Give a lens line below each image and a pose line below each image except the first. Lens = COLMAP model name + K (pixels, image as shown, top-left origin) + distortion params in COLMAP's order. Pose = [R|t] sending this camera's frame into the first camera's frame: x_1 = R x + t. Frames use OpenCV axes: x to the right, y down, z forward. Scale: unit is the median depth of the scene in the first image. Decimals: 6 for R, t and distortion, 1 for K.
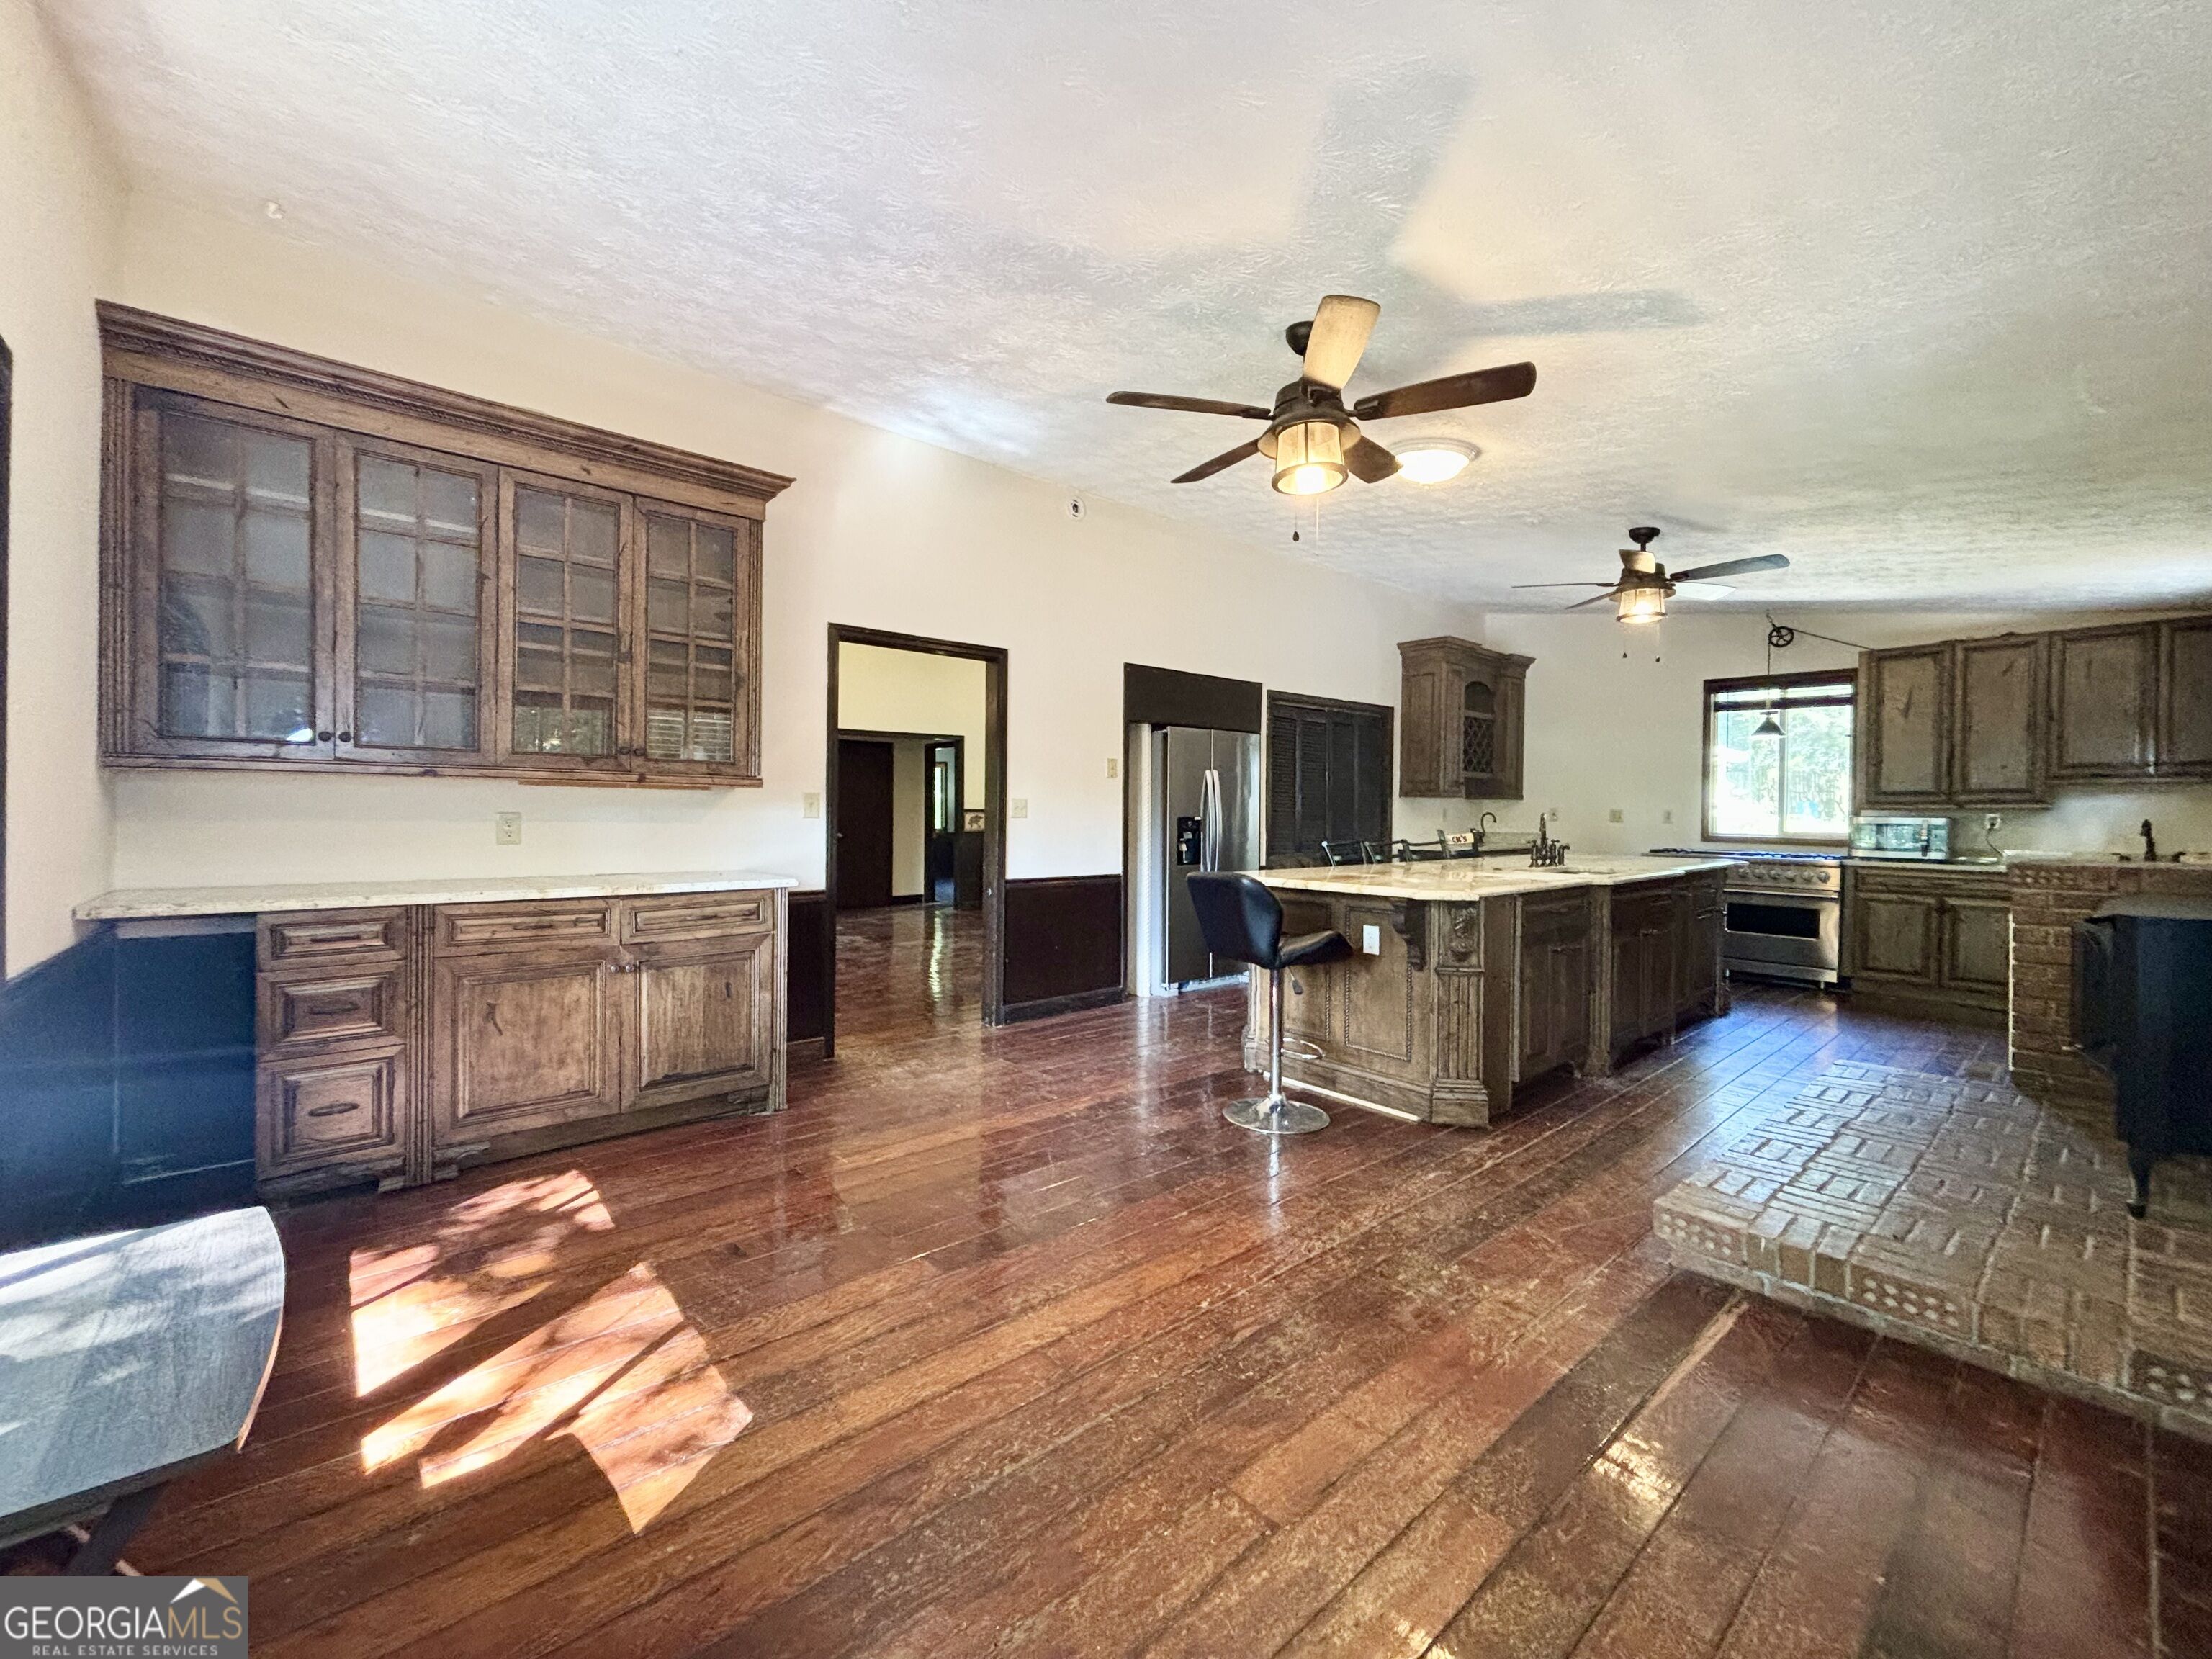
lens RADIAL K [[928.4, 0, 1098.1], [0, 928.4, 830.7], [0, 0, 1]] dist [-0.000877, 0.000898]
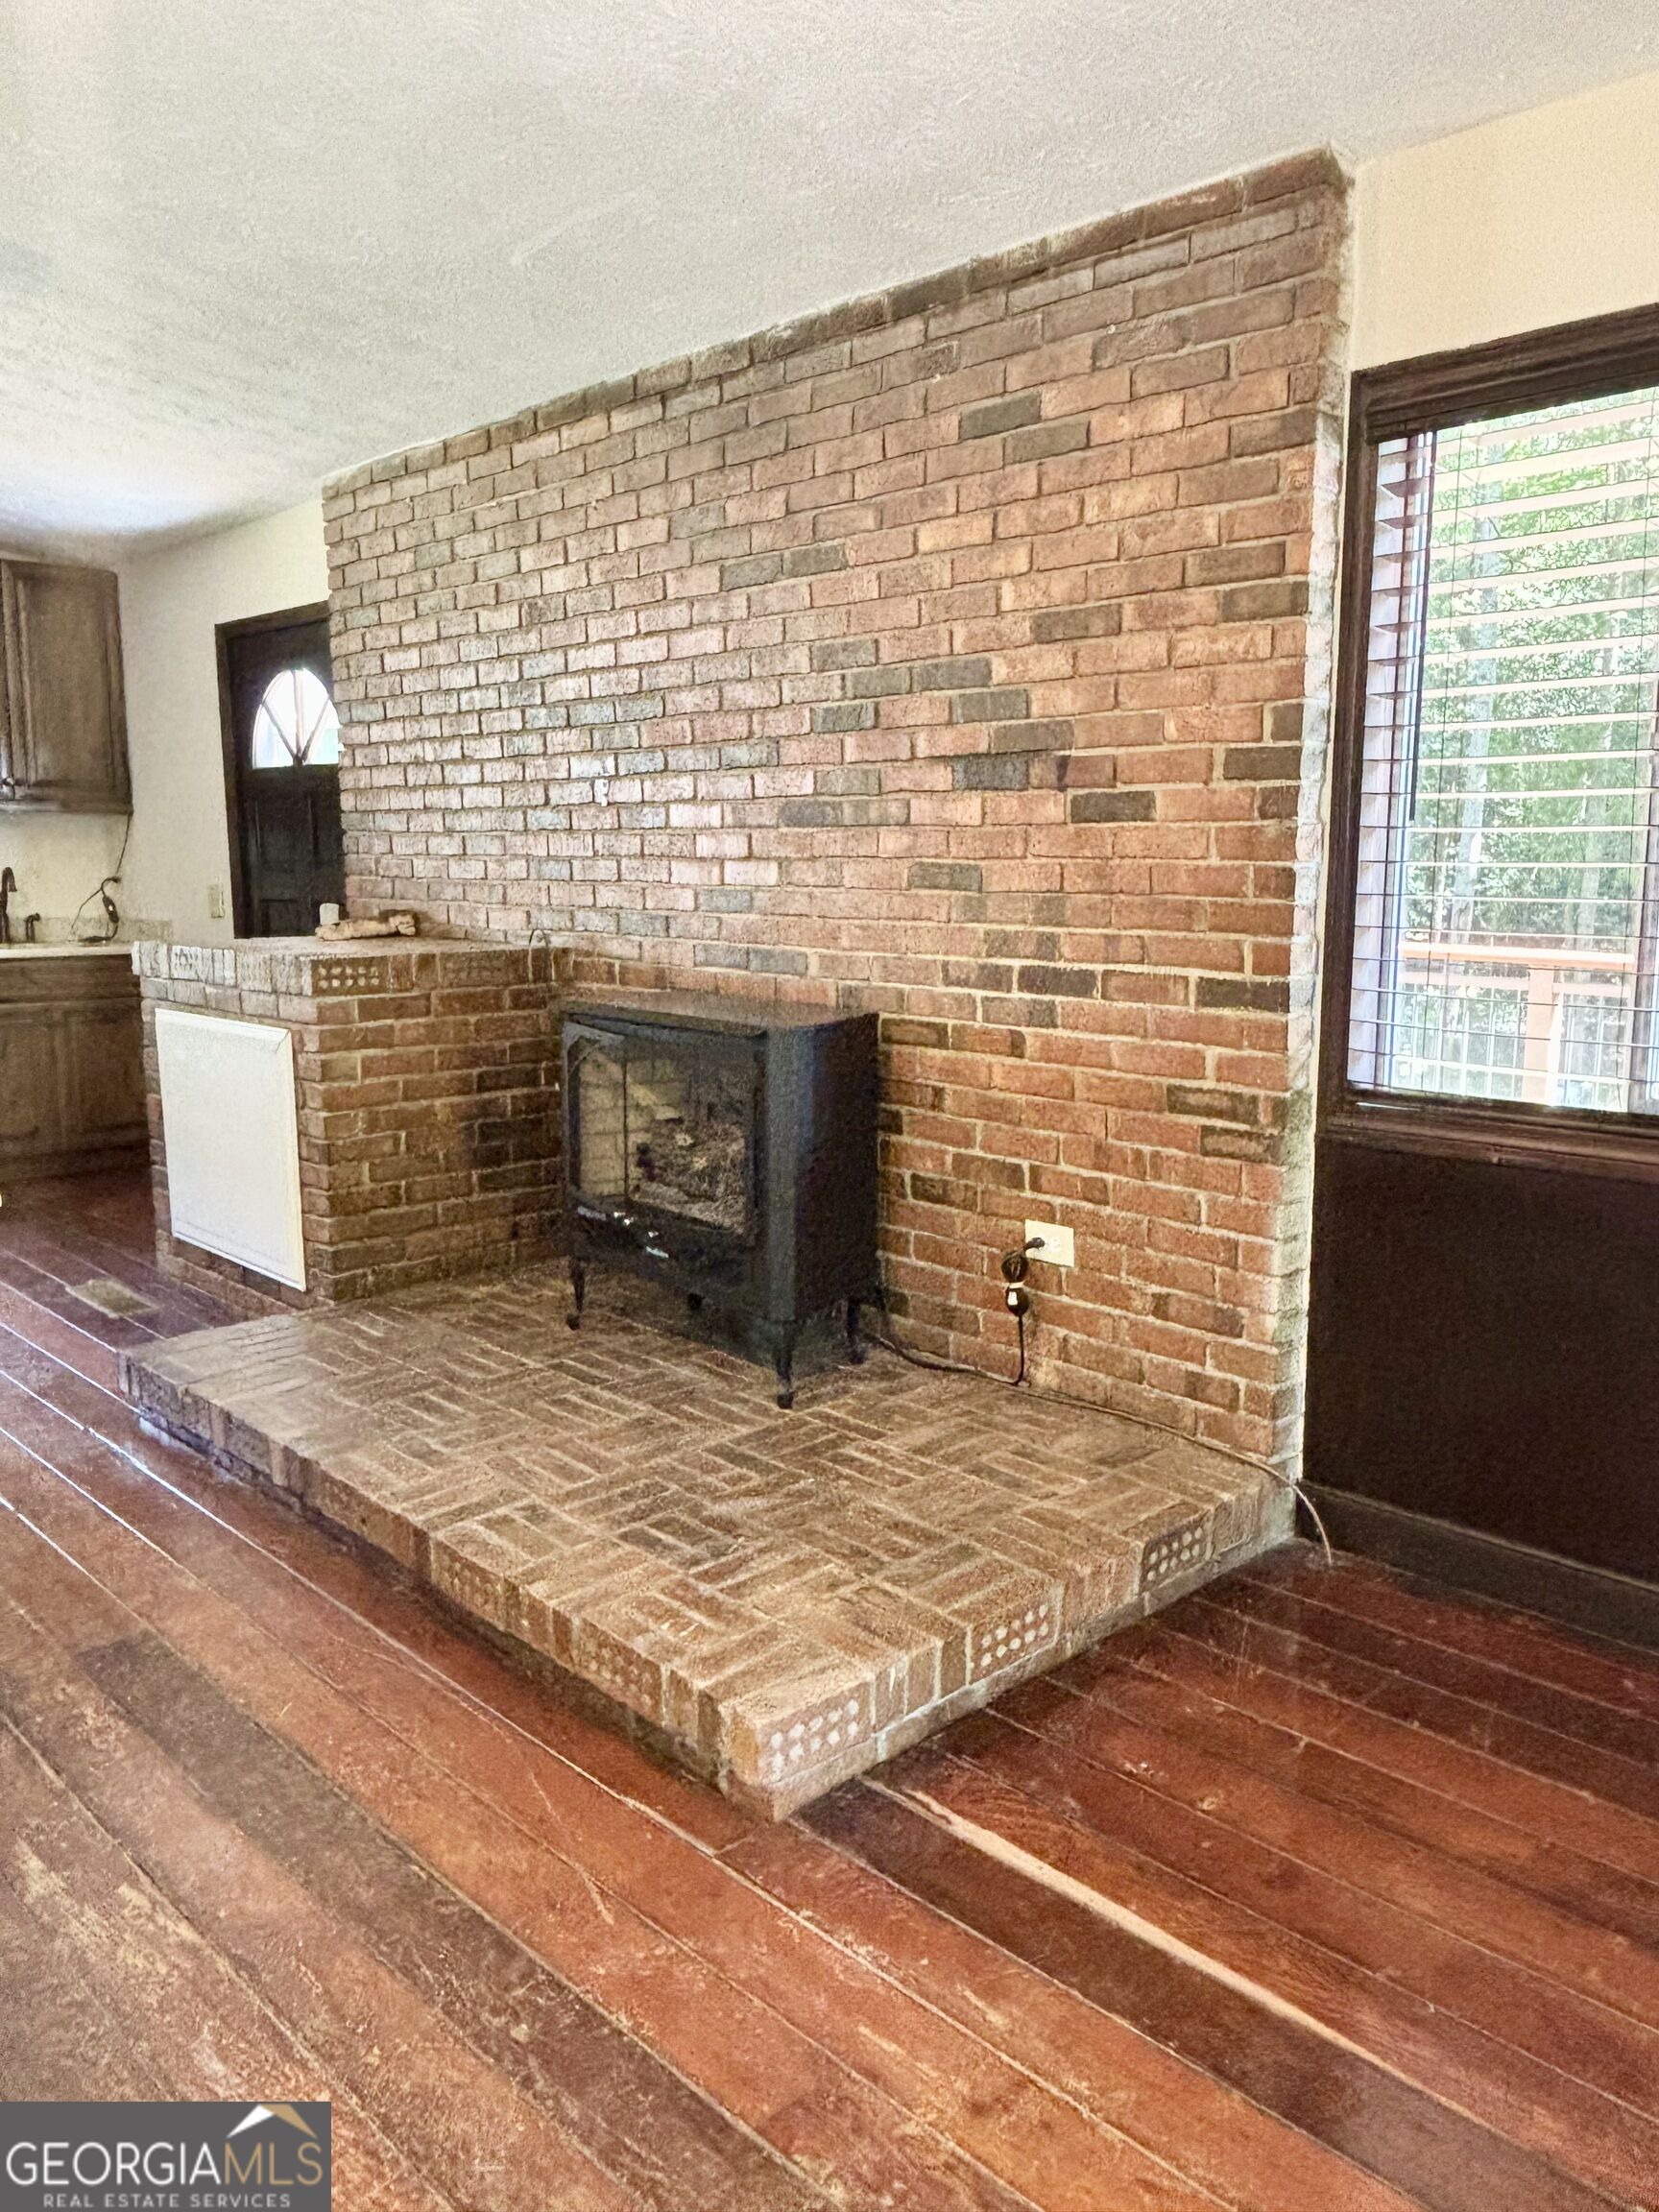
lens RADIAL K [[1648.2, 0, 834.4], [0, 1648.2, 1099.7], [0, 0, 1]] dist [0.040037, -0.001771]
pose [[-0.038795, -0.165593, 0.985431, -0.130383], [0.017857, 0.985901, 0.166375, -0.043970], [-0.999088, 0.024051, -0.035291, 0.587152]]
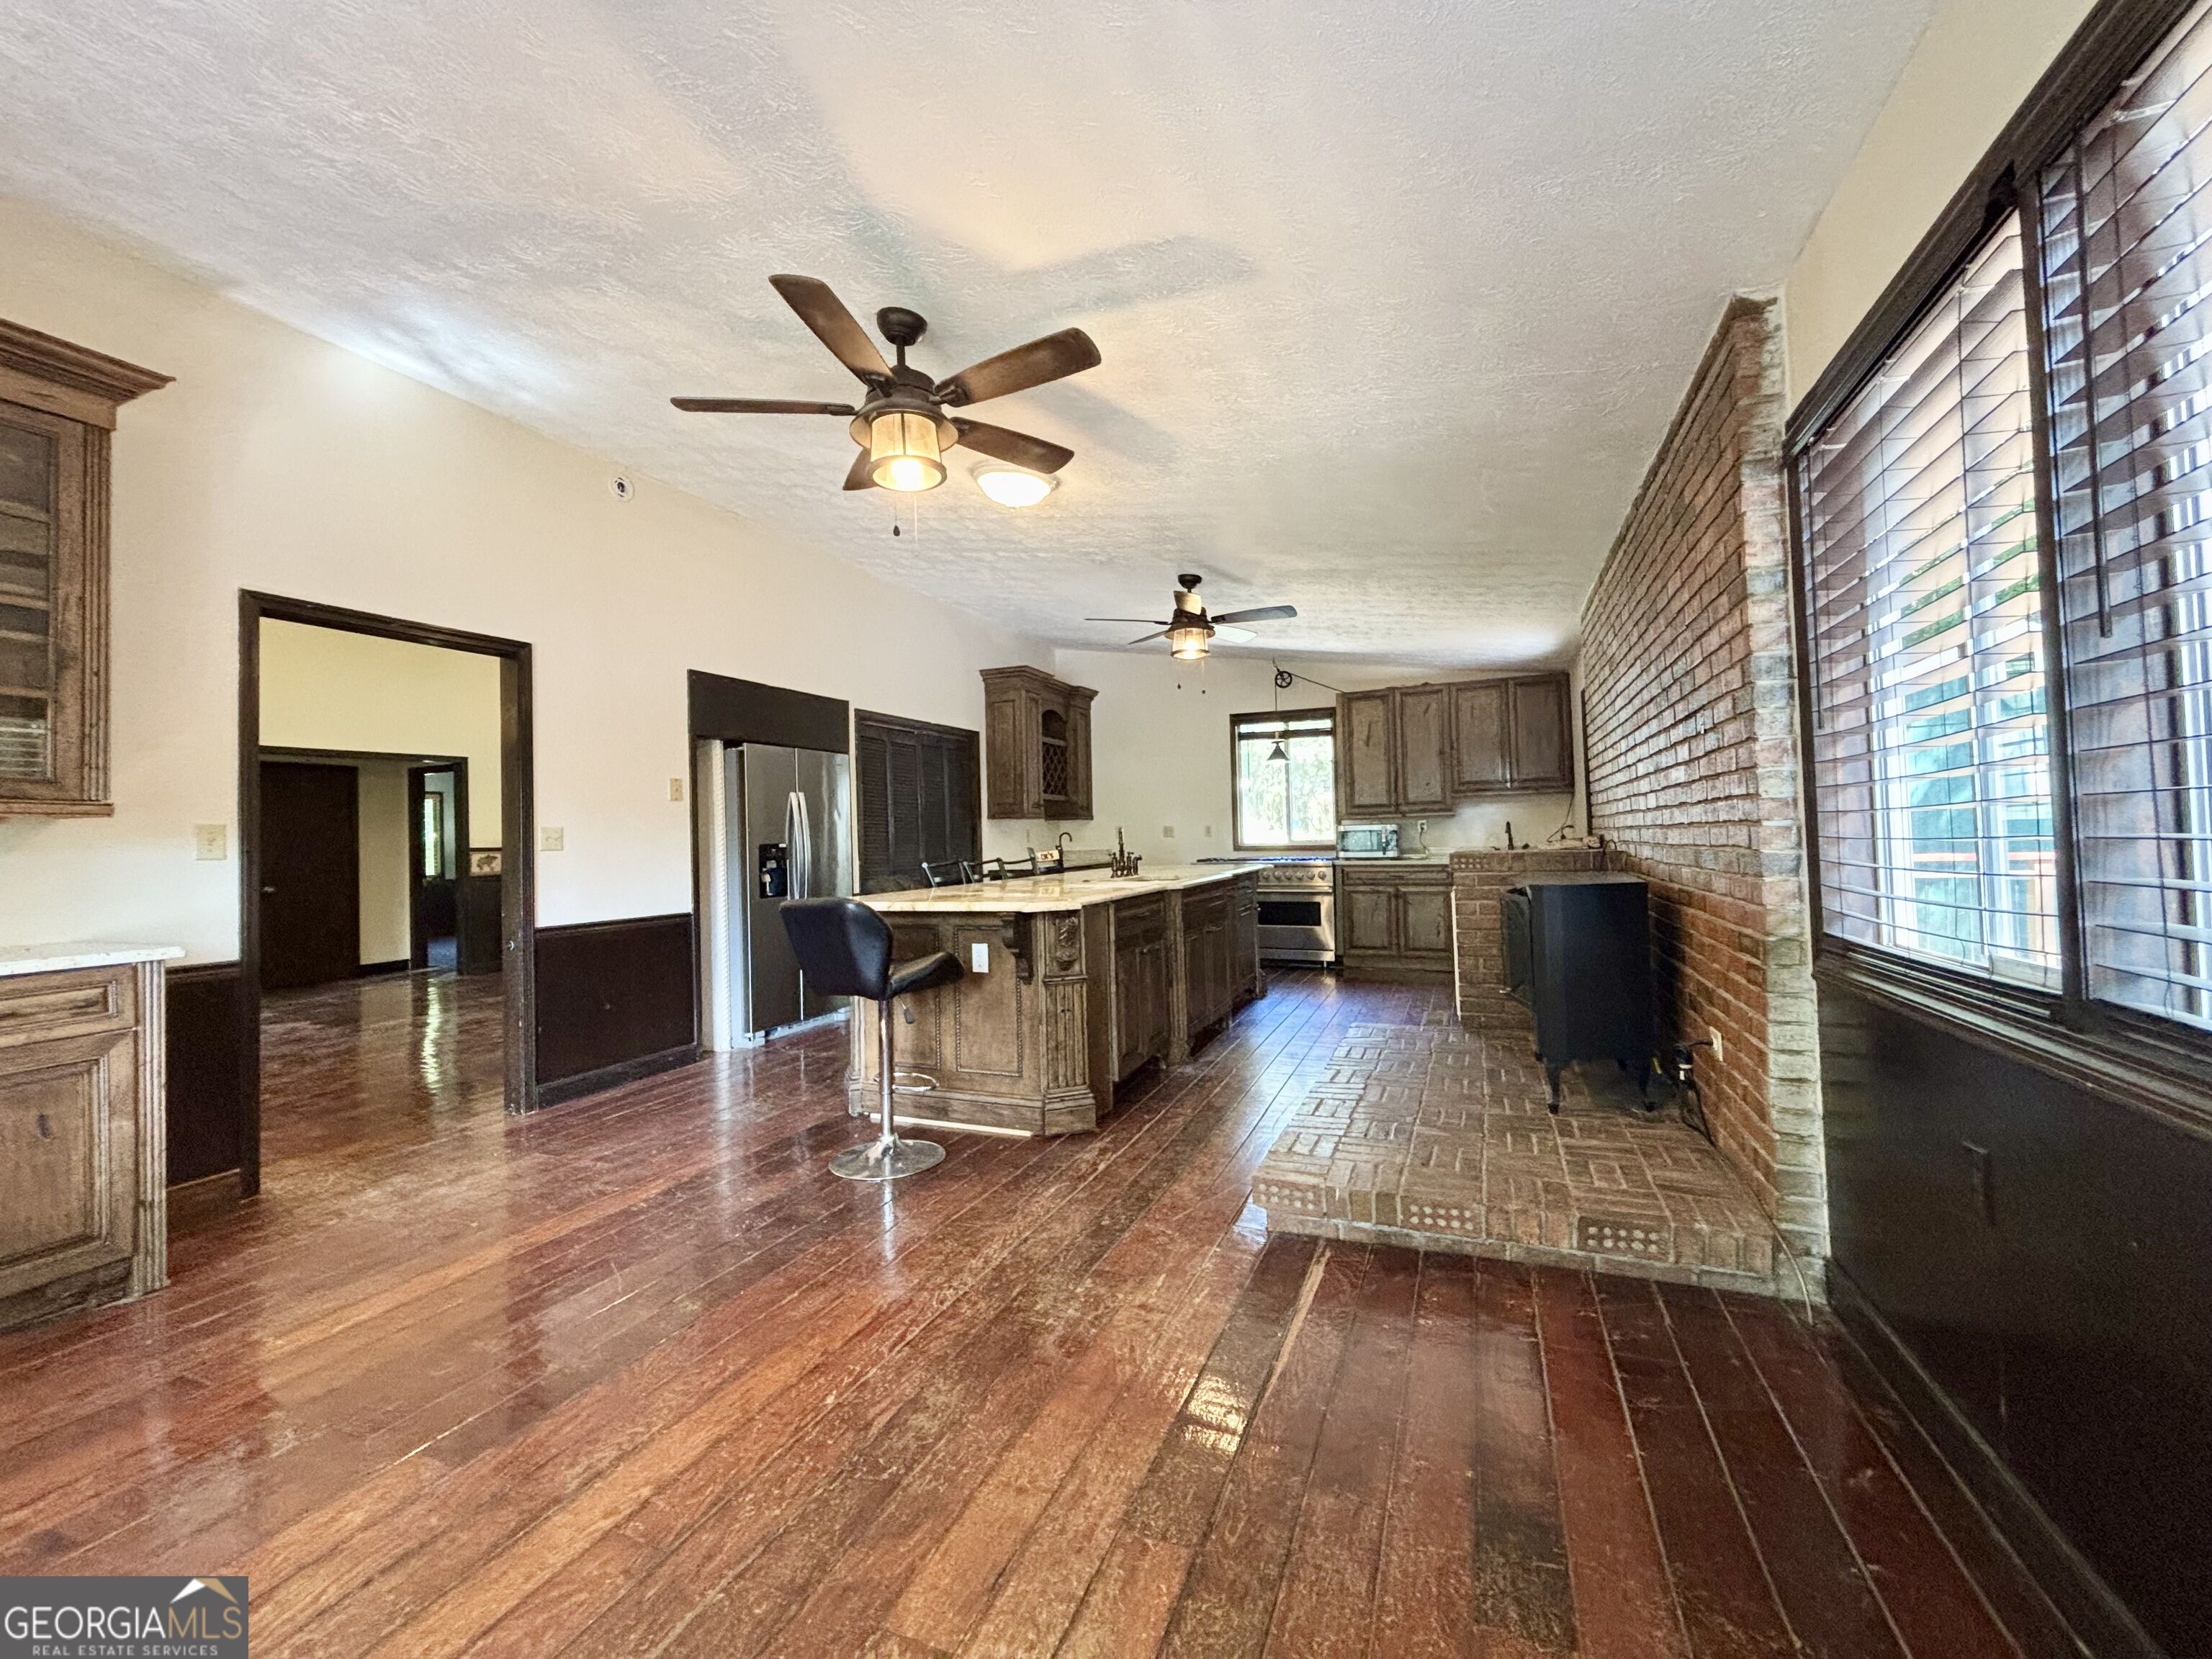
lens RADIAL K [[923.4, 0, 1120.1], [0, 923.4, 822.6], [0, 0, 1]] dist [0.000355, 0.000313]
pose [[0.890282, -0.025587, 0.454690, -0.010941], [0.044541, 0.998526, -0.031019, 0.009438], [-0.453226, 0.047868, 0.890109, 0.052200]]
